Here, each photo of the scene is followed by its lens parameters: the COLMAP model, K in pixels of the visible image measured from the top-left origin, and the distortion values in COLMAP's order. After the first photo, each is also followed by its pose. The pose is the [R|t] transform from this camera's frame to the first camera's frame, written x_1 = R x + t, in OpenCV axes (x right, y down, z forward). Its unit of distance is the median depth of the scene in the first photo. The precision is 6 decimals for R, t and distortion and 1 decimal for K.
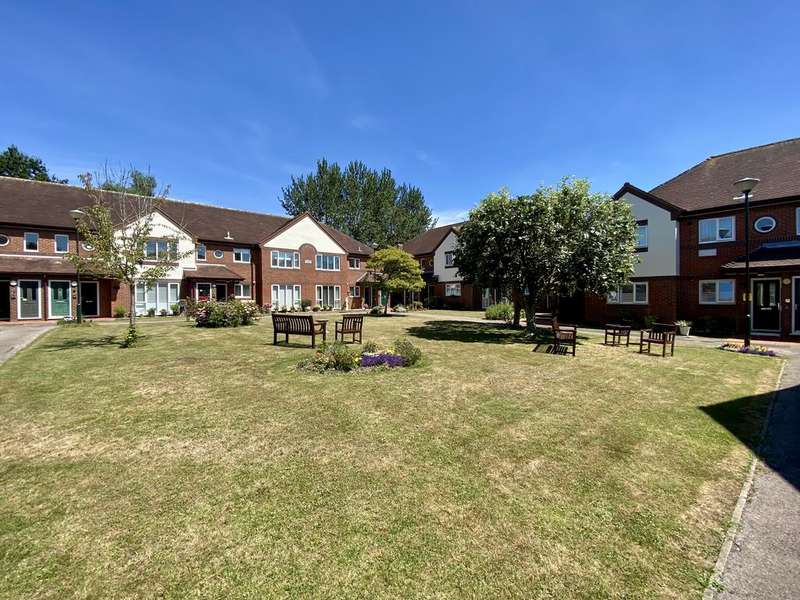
lens RADIAL K [[335.3, 0, 394.6], [0, 335.3, 303.9], [0, 0, 1]] dist [0.003258, -0.000661]
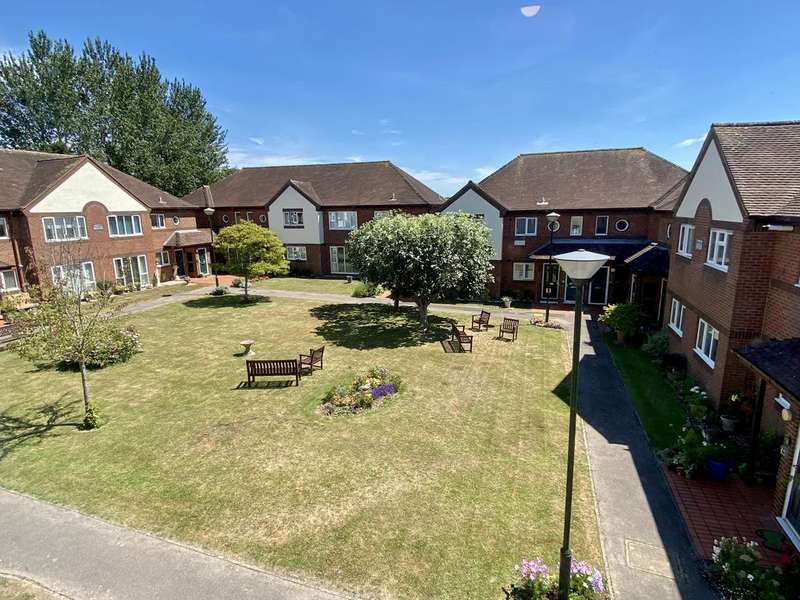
lens RADIAL K [[414.7, 0, 398.0], [0, 414.7, 298.8], [0, 0, 1]] dist [-0.018315, -0.001856]
pose [[0.853984, -0.112081, 0.508084, -0.169169], [0.027319, 0.984834, 0.171332, -0.105306], [-0.519582, -0.132435, 0.844095, -0.088254]]
